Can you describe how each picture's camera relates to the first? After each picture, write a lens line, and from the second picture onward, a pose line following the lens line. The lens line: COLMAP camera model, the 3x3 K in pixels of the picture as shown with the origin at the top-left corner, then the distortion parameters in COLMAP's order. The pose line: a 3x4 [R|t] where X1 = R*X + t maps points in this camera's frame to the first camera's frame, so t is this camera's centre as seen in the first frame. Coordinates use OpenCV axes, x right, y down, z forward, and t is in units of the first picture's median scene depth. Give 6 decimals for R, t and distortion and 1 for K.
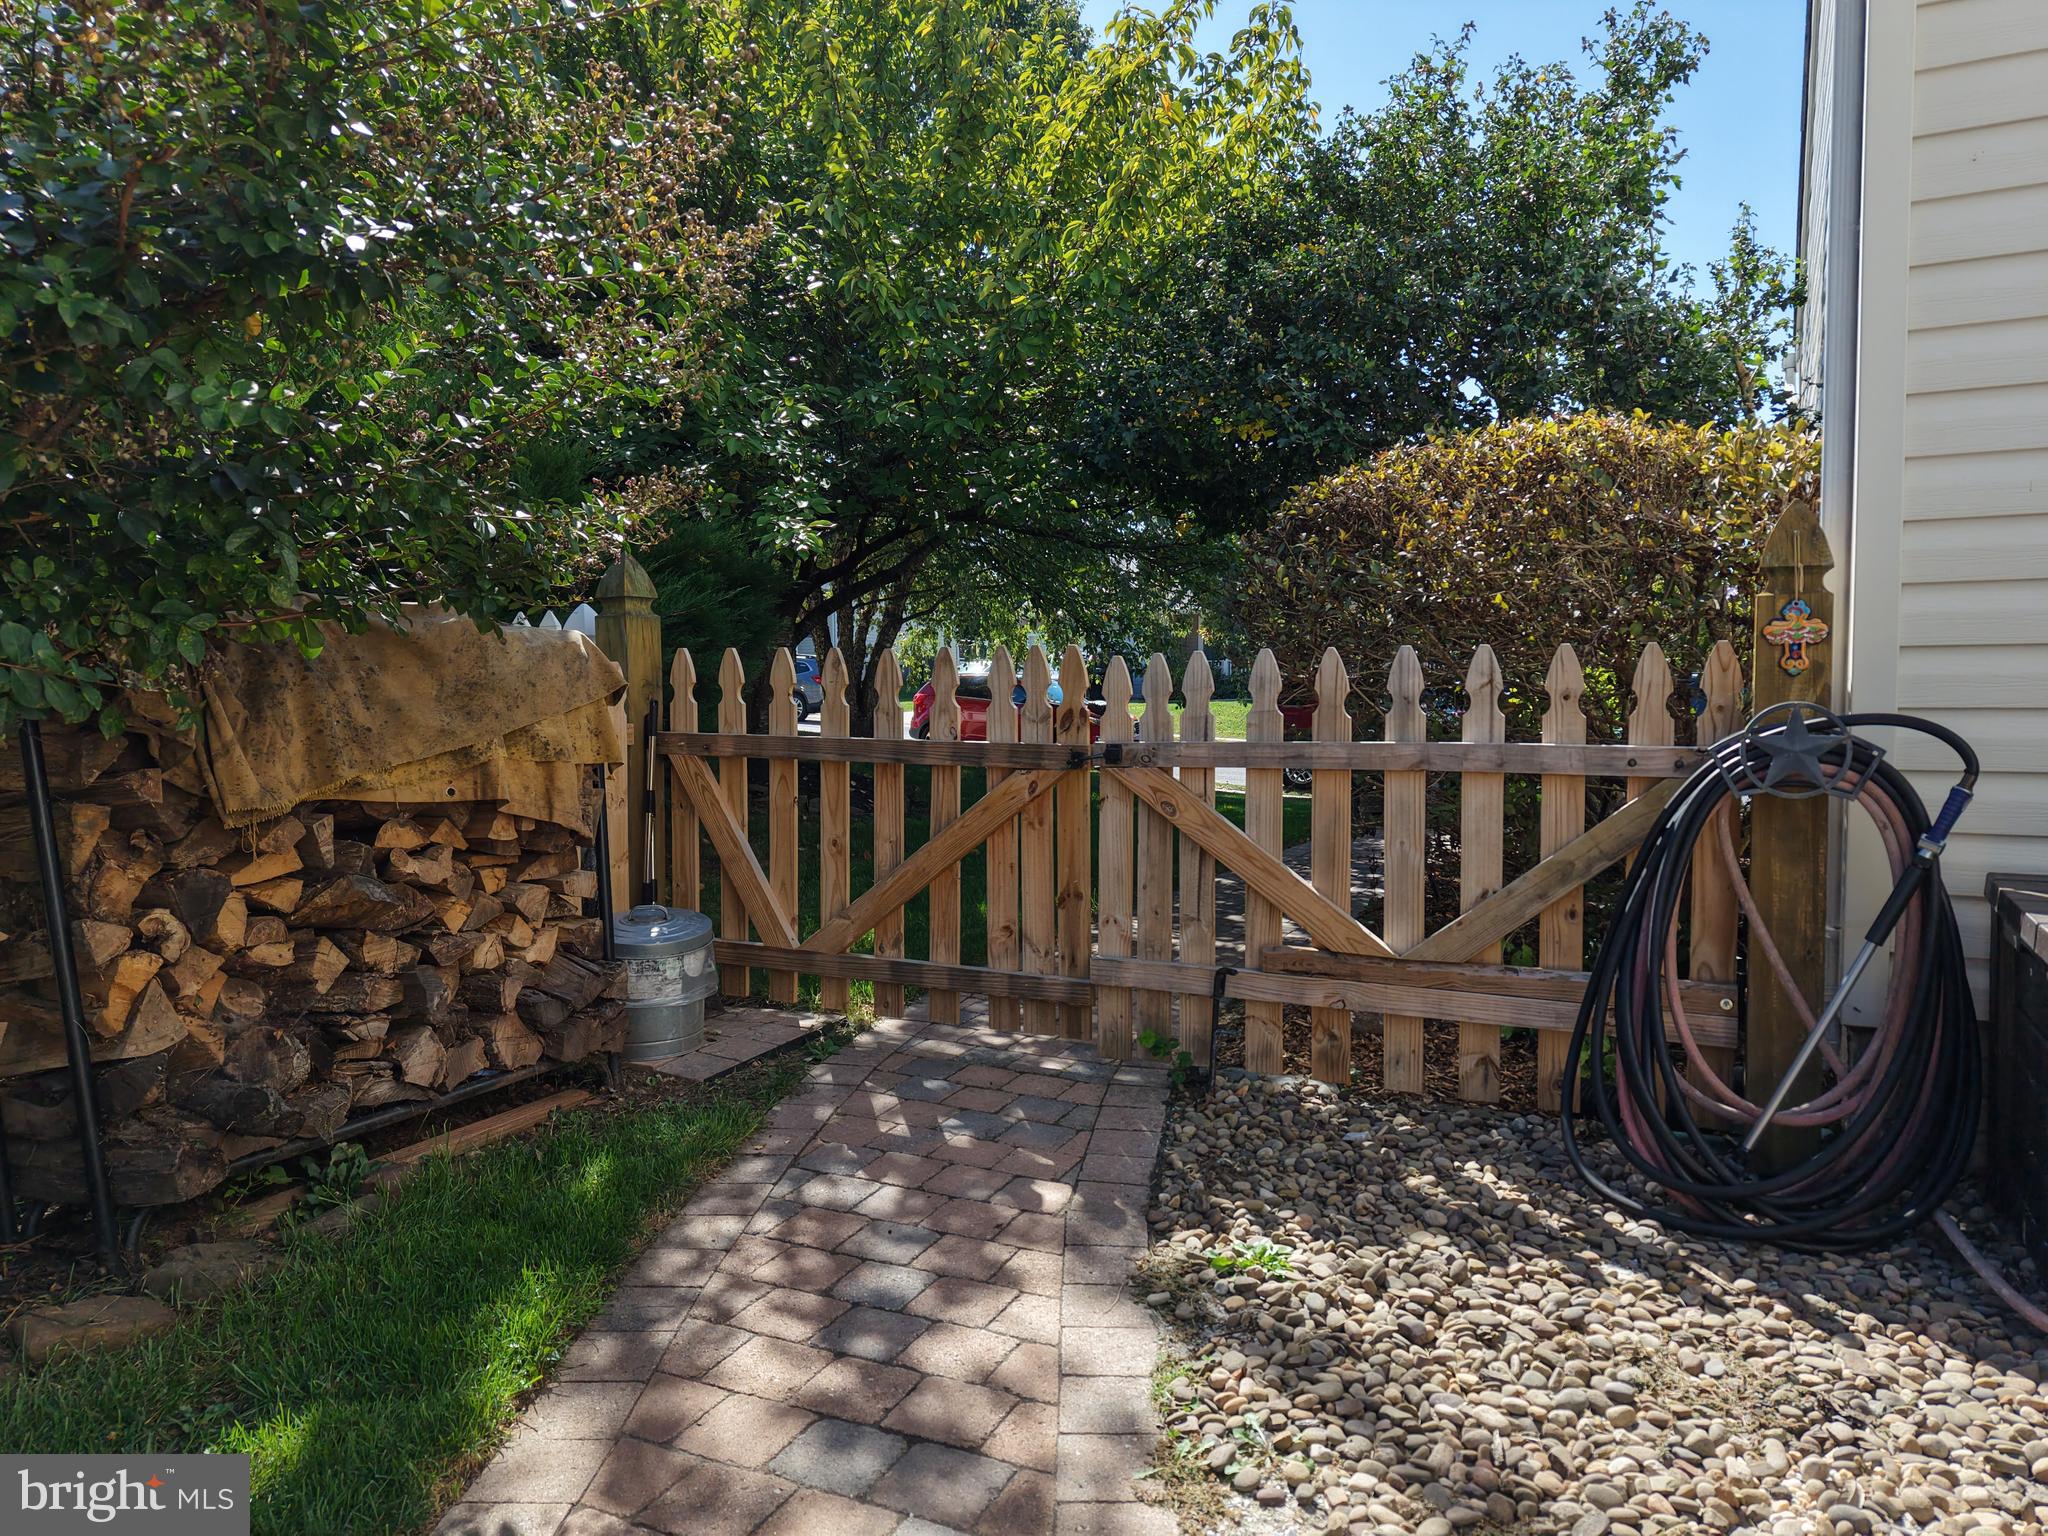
lens RADIAL K [[1376.7, 0, 1021.6], [0, 1376.7, 776.3], [0, 0, 1]] dist [0.028374, -0.023858]
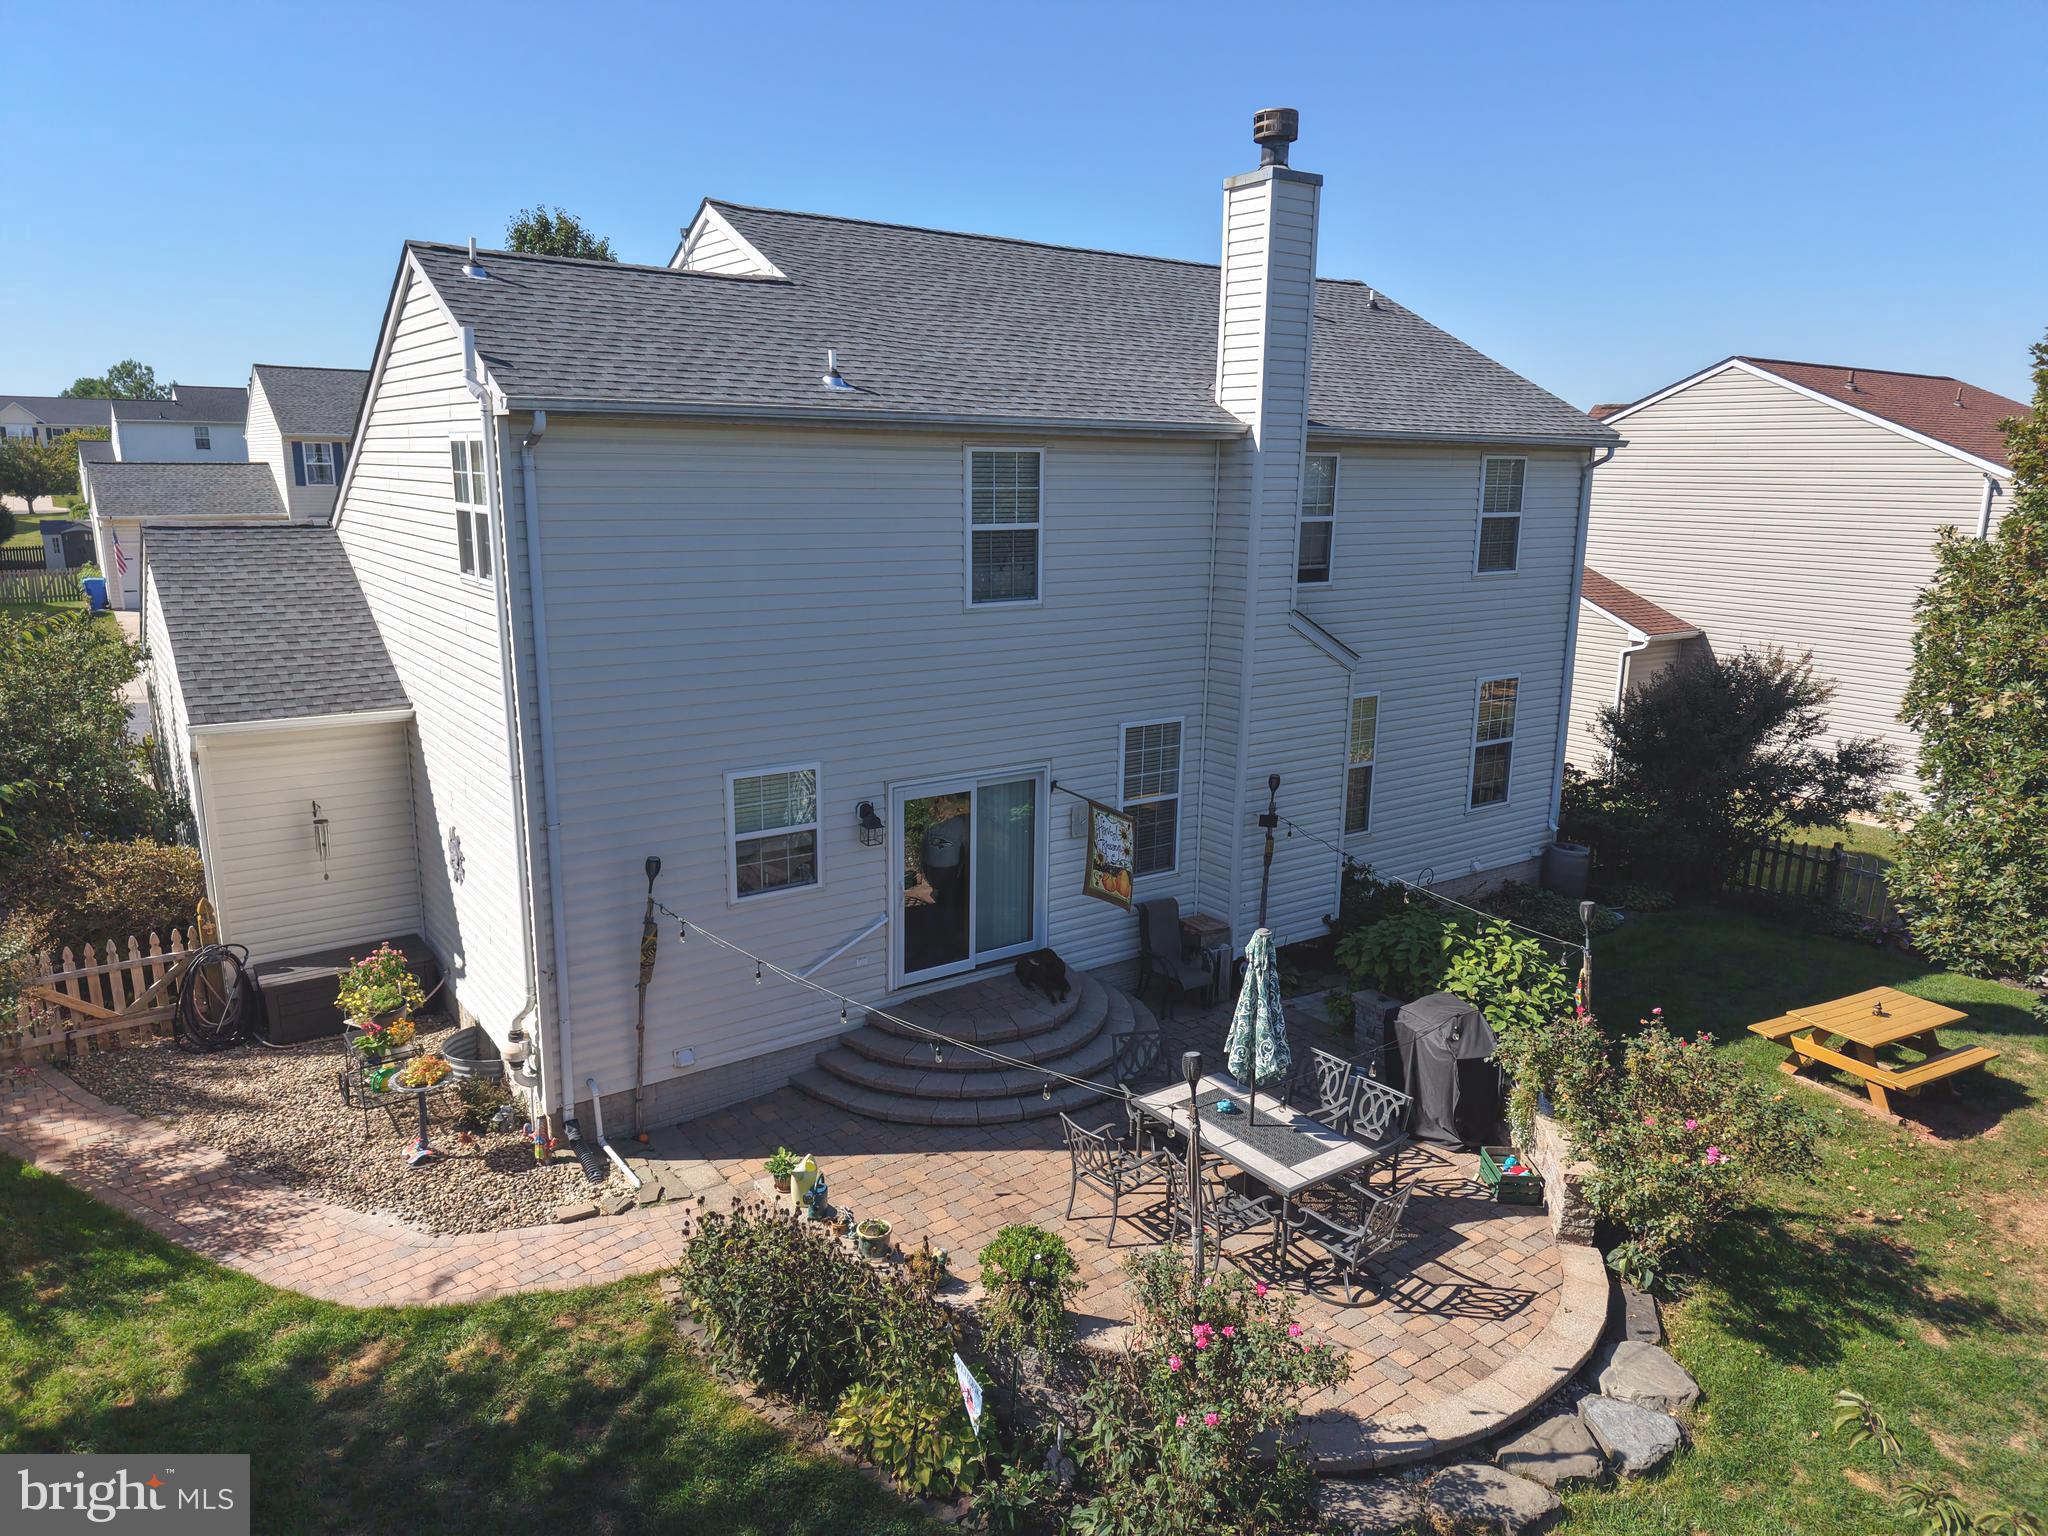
lens RADIAL K [[1376.7, 0, 1033.0], [0, 1376.7, 768.3], [0, 0, 1]] dist [0.028374, -0.023858]
pose [[0.444208, -0.190995, 0.875329, -2.001813], [0.024033, 0.979201, 0.201463, -1.357163], [-0.895601, -0.068455, 0.439559, -3.198828]]
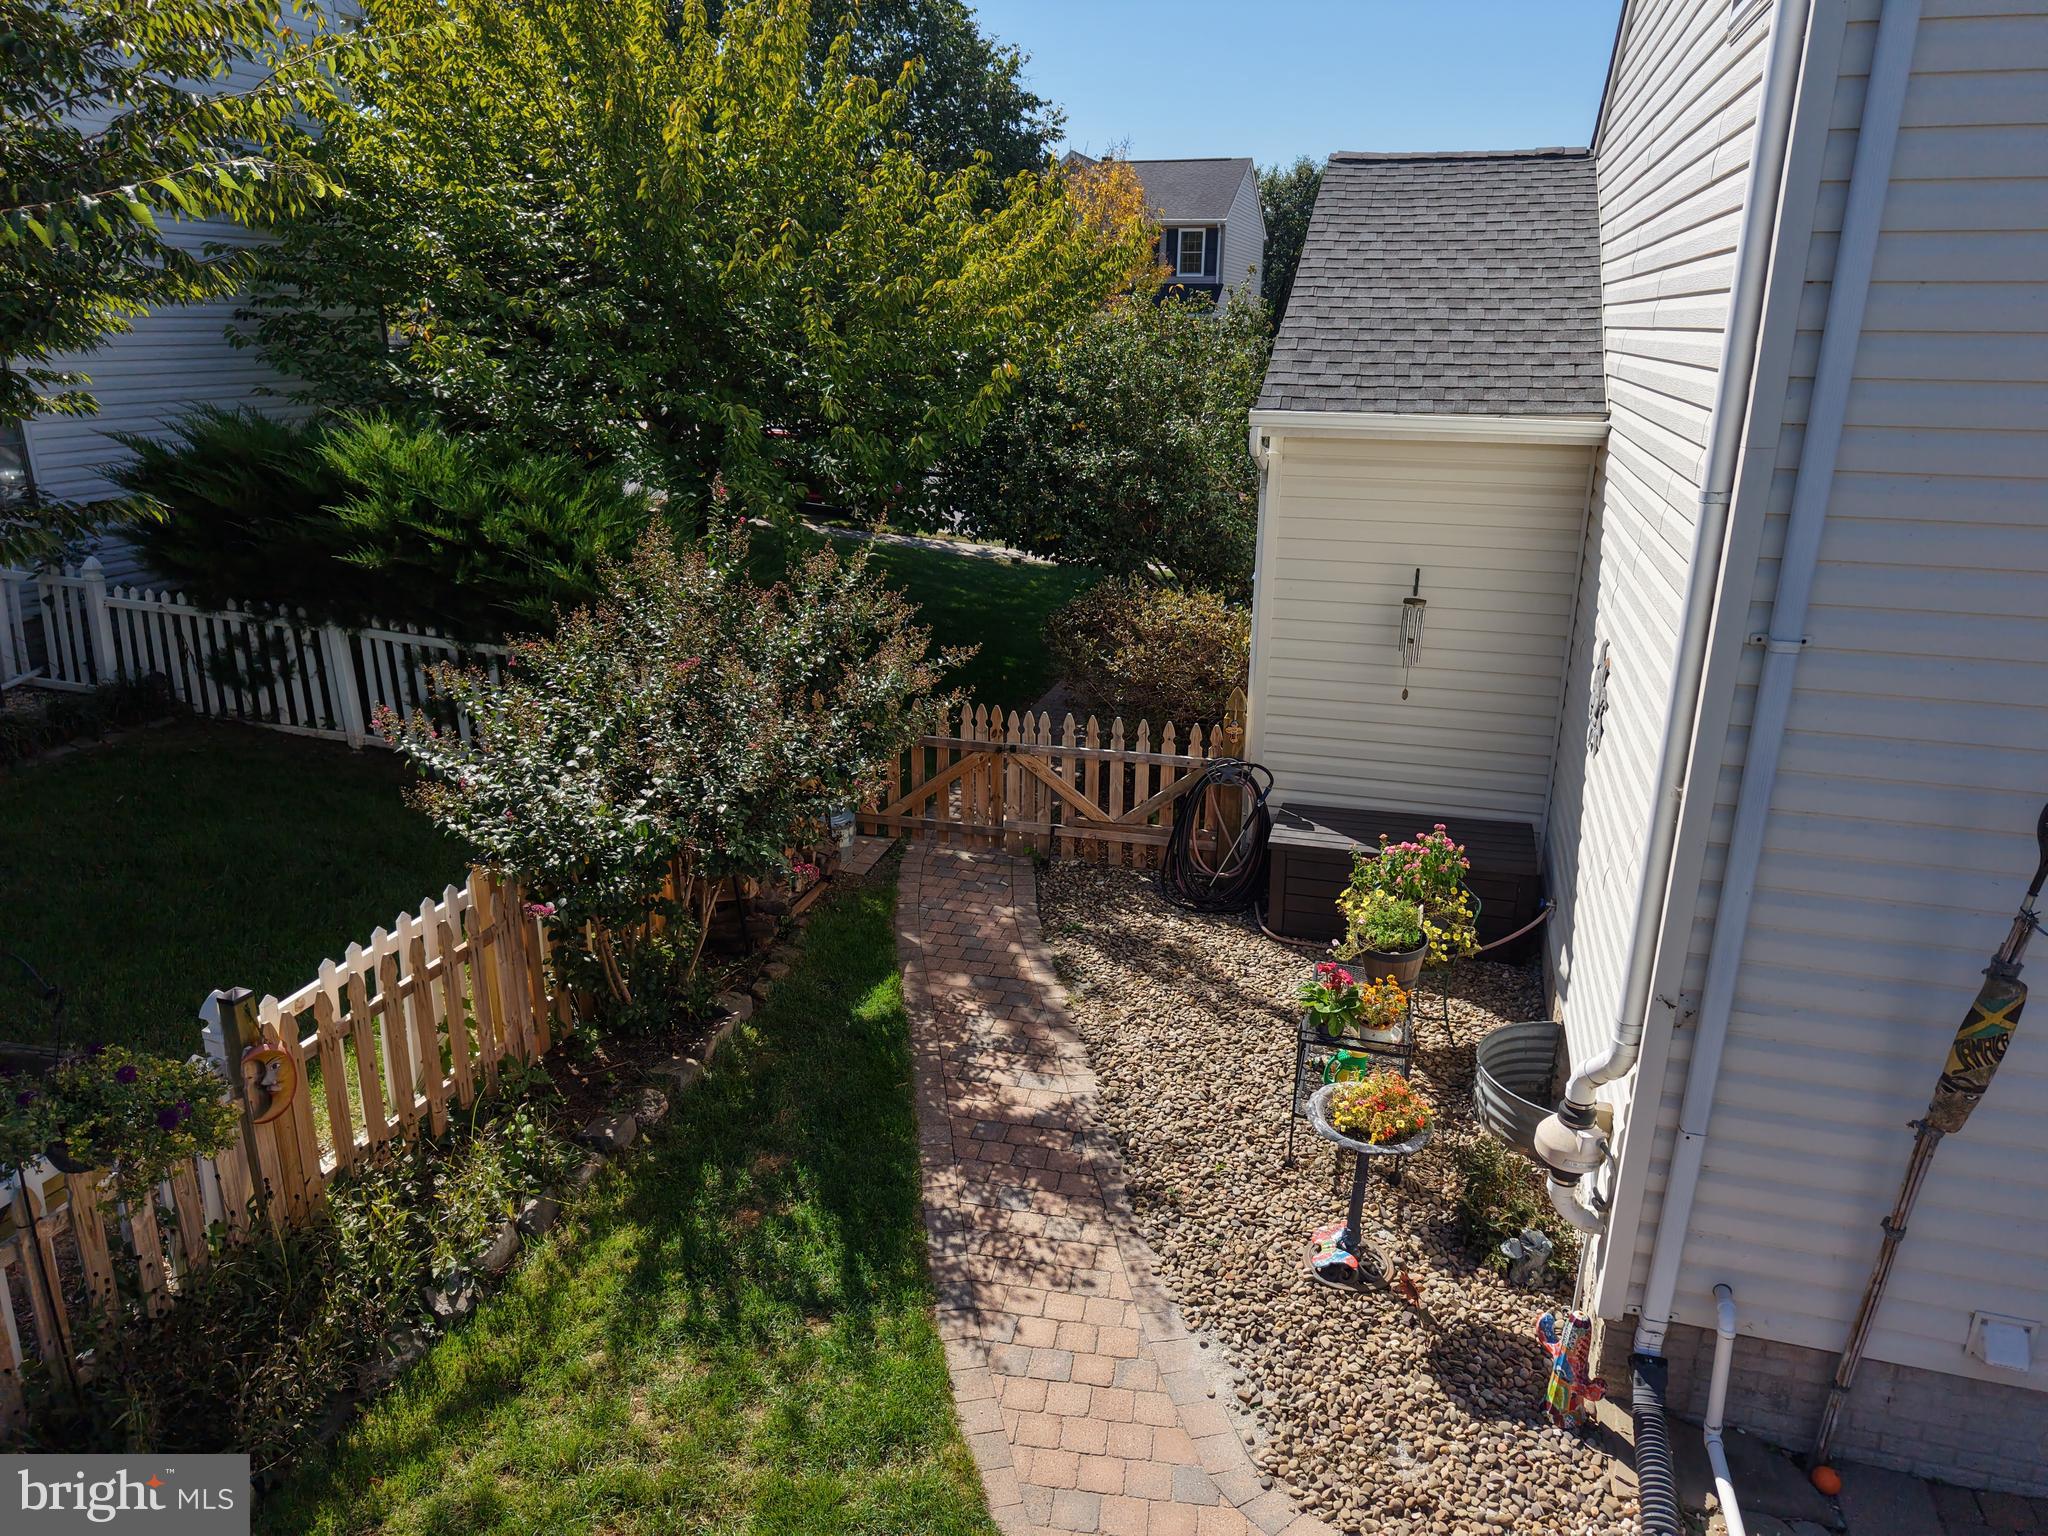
lens RADIAL K [[1376.7, 0, 1011.6], [0, 1376.7, 774.9], [0, 0, 1]] dist [0.028374, -0.023858]
pose [[0.982152, -0.055753, 0.179633, -0.464385], [0.003841, 0.960802, 0.277209, -0.785923], [-0.188047, -0.271571, 0.943868, -1.709032]]
